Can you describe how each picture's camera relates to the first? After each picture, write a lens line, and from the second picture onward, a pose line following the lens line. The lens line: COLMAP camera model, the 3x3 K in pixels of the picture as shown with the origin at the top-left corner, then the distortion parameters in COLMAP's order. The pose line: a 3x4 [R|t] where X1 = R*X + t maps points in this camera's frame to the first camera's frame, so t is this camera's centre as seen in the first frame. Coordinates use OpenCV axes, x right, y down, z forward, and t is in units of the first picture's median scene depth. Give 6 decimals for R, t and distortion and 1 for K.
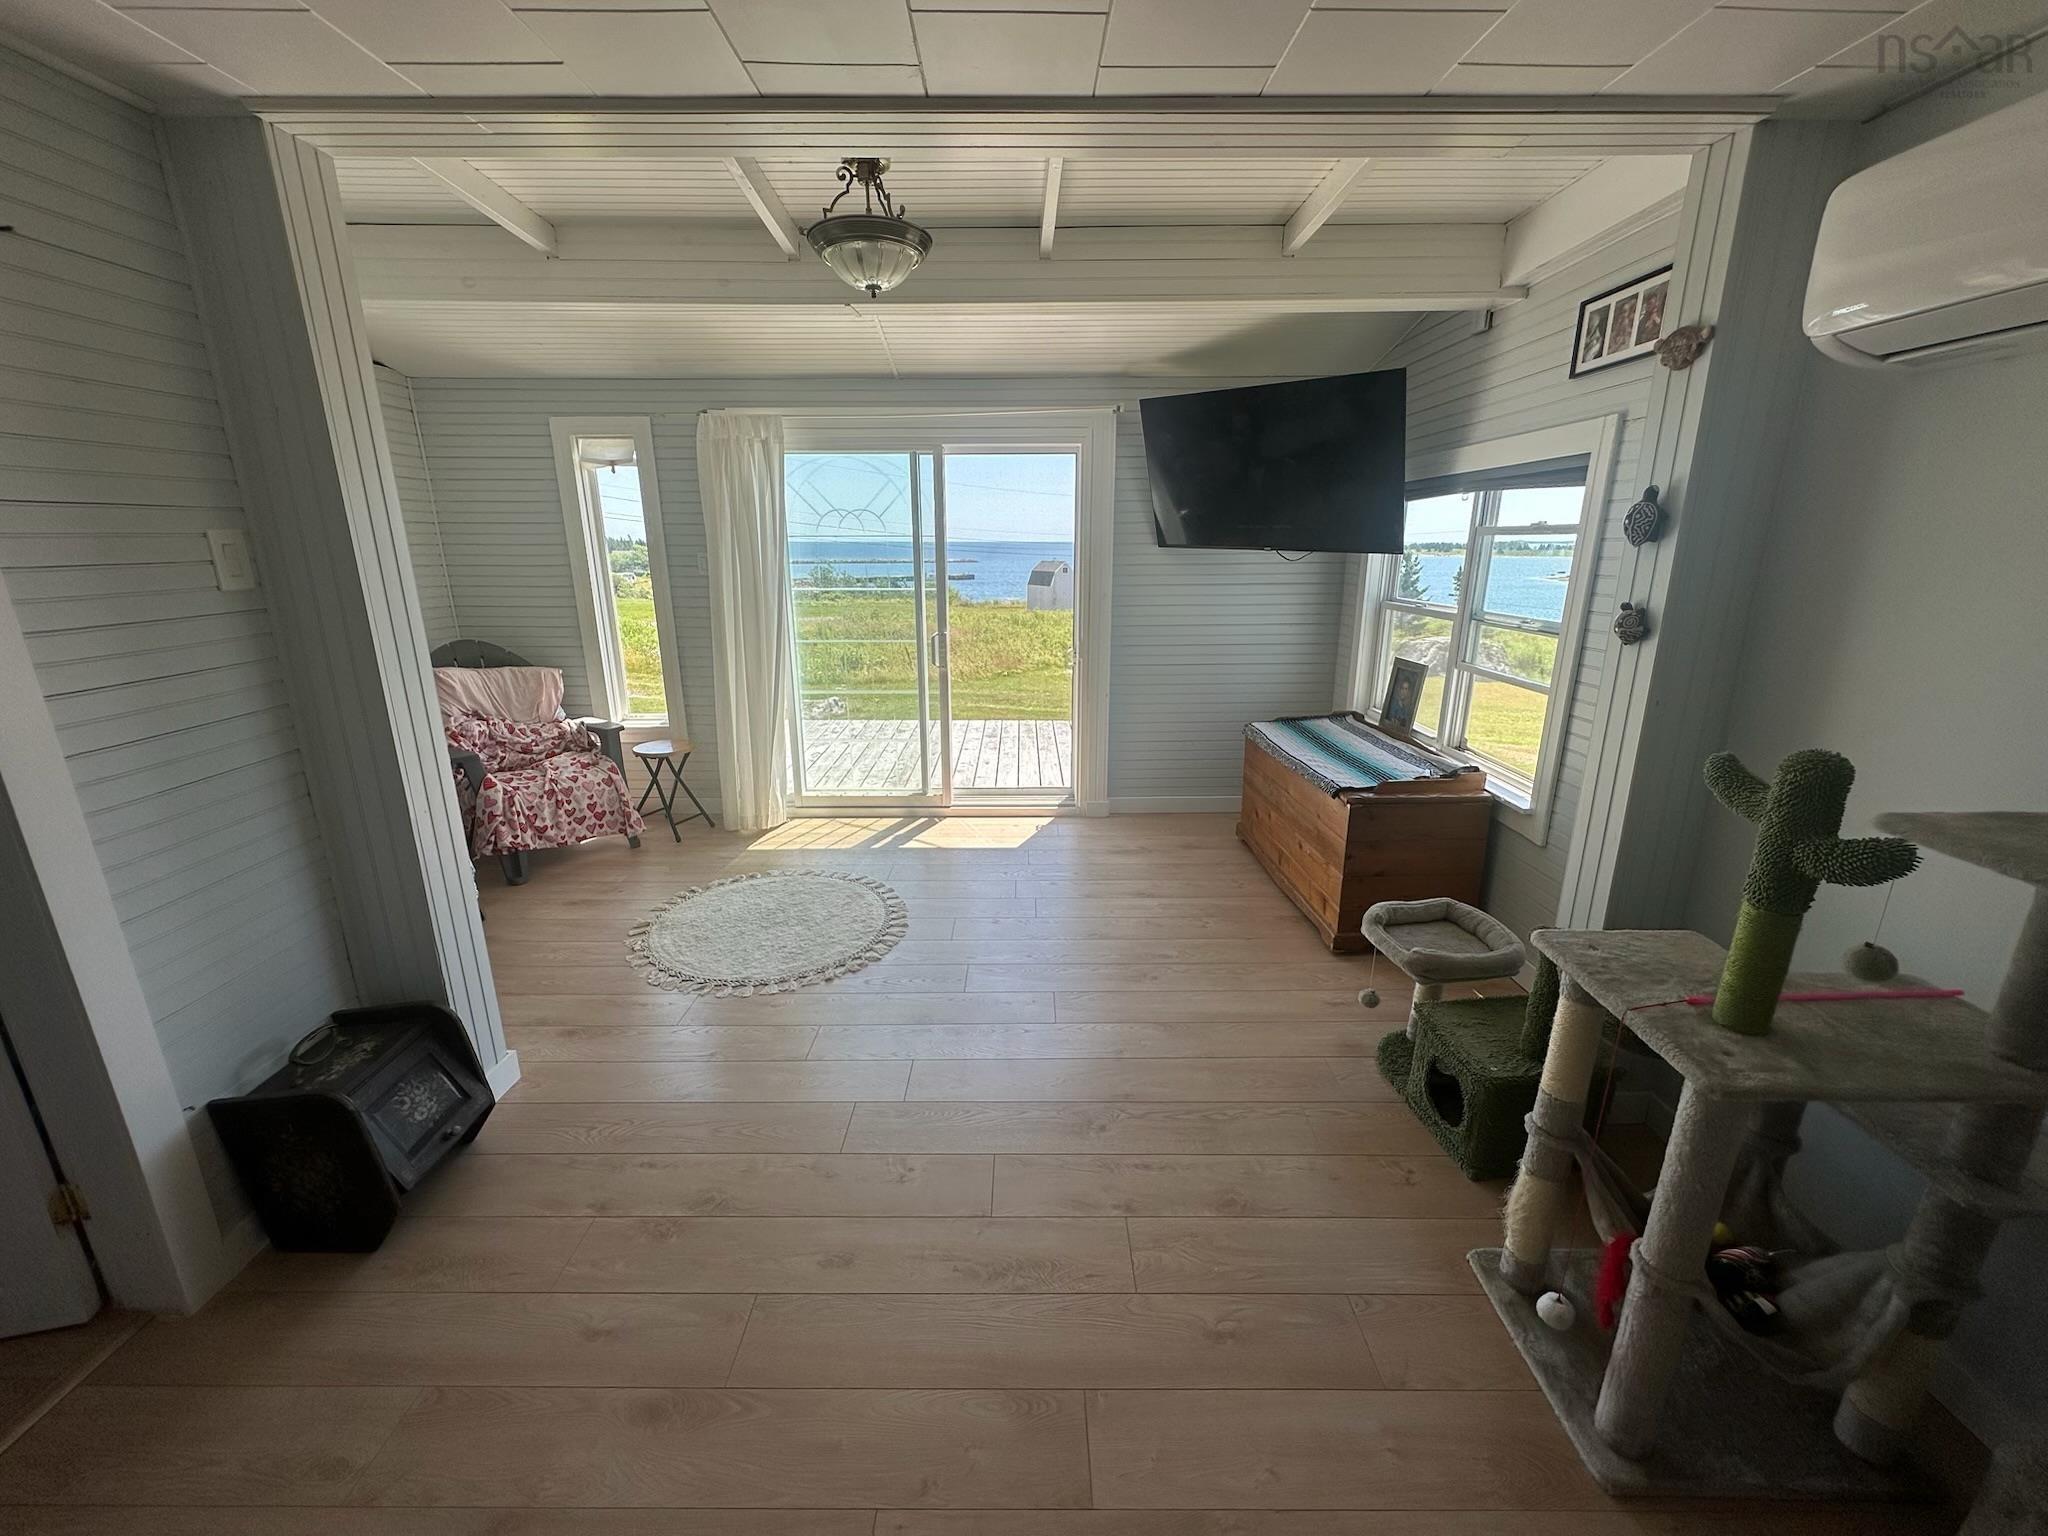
lens RADIAL K [[814.7, 0, 1024.3], [0, 814.7, 768.1], [0, 0, 1]] dist [-0.001823, 0.000861]
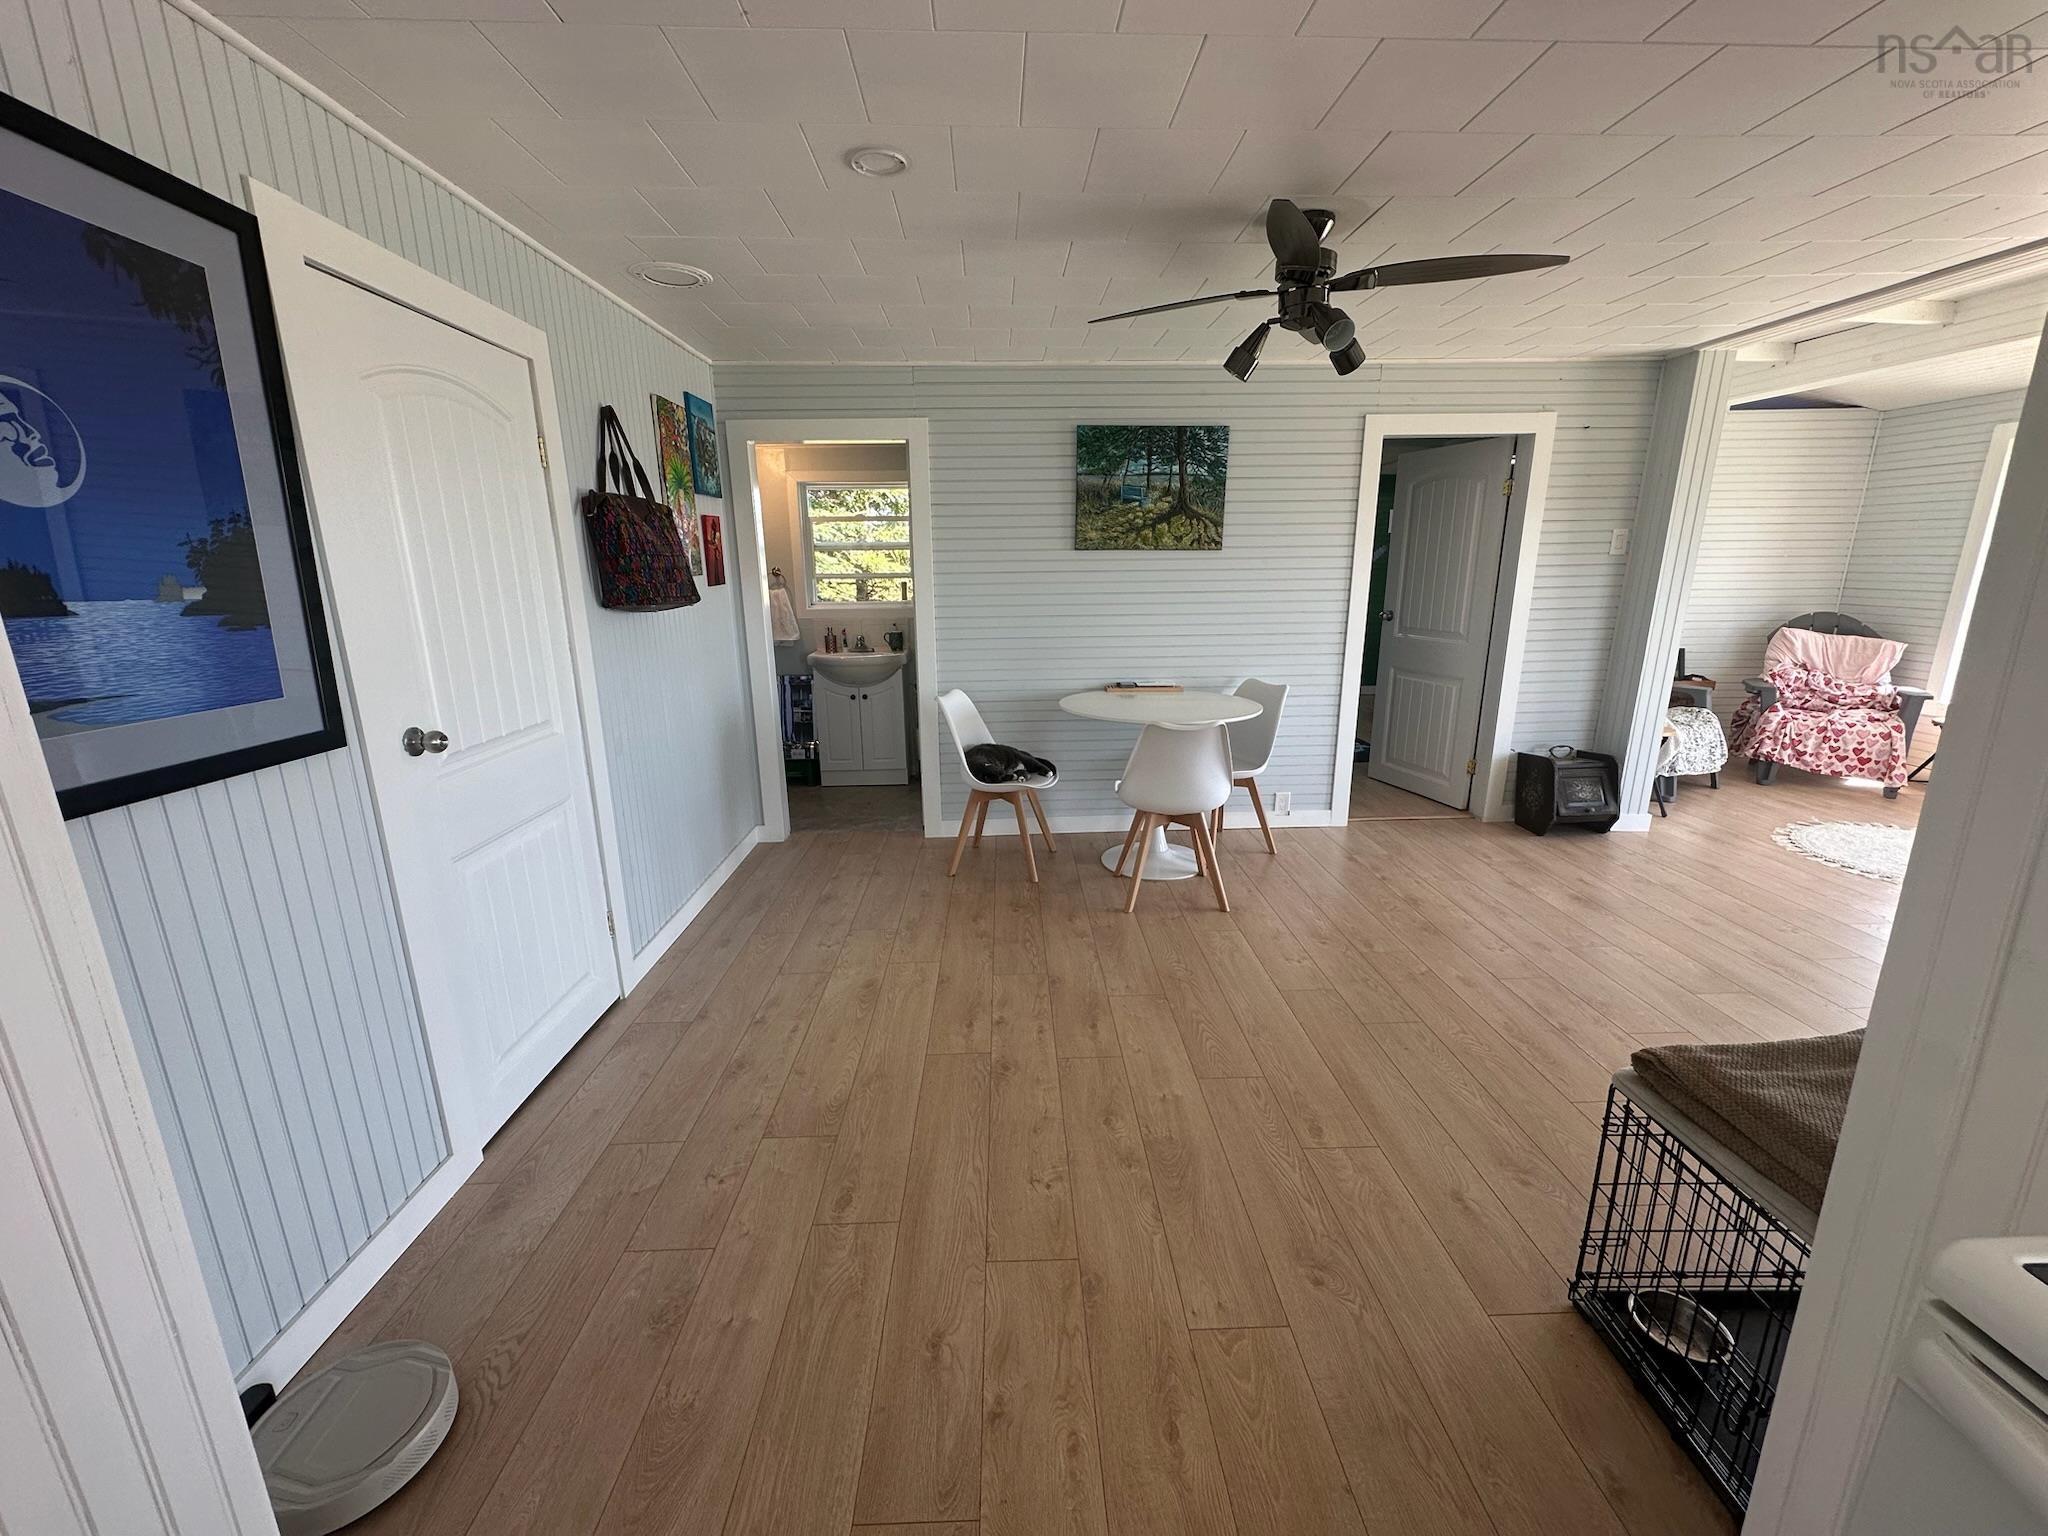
lens RADIAL K [[814.7, 0, 1025.0], [0, 814.7, 769.5], [0, 0, 1]] dist [-0.001823, 0.000861]
pose [[0.031308, 0.249467, -0.967877, 0.651047], [-0.259166, 0.937259, 0.233192, 0.118627], [0.965325, 0.243540, 0.093997, -0.330740]]
